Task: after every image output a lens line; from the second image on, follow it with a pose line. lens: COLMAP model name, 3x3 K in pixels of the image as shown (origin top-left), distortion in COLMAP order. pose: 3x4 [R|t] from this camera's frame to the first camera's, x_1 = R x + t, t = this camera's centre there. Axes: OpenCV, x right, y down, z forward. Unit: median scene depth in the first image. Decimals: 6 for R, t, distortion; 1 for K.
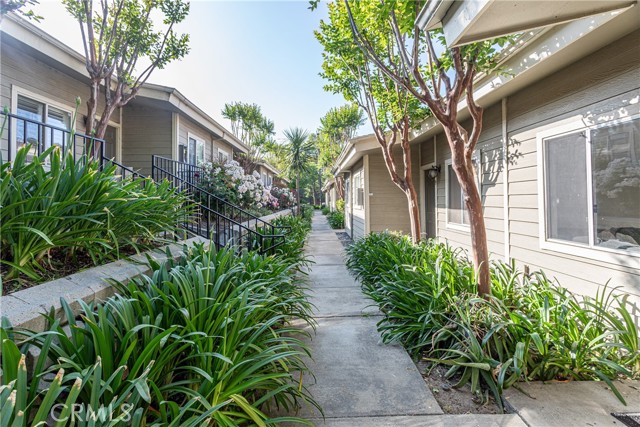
lens RADIAL K [[303.8, 0, 316.8], [0, 303.8, 215.4], [0, 0, 1]] dist [-0.001253, 0.000160]
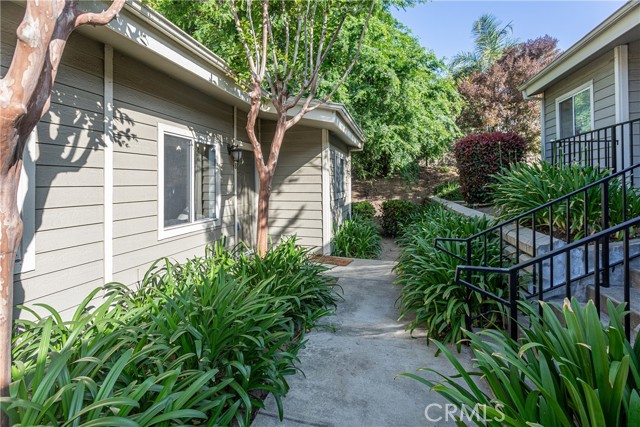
lens RADIAL K [[303.8, 0, 316.8], [0, 303.8, 215.4], [0, 0, 1]] dist [-0.001253, 0.000160]
pose [[-0.964940, 0.027313, 0.261046, -0.019873], [0.066900, 0.987315, 0.143989, -0.072352], [-0.253802, 0.156405, -0.954527, 1.642824]]
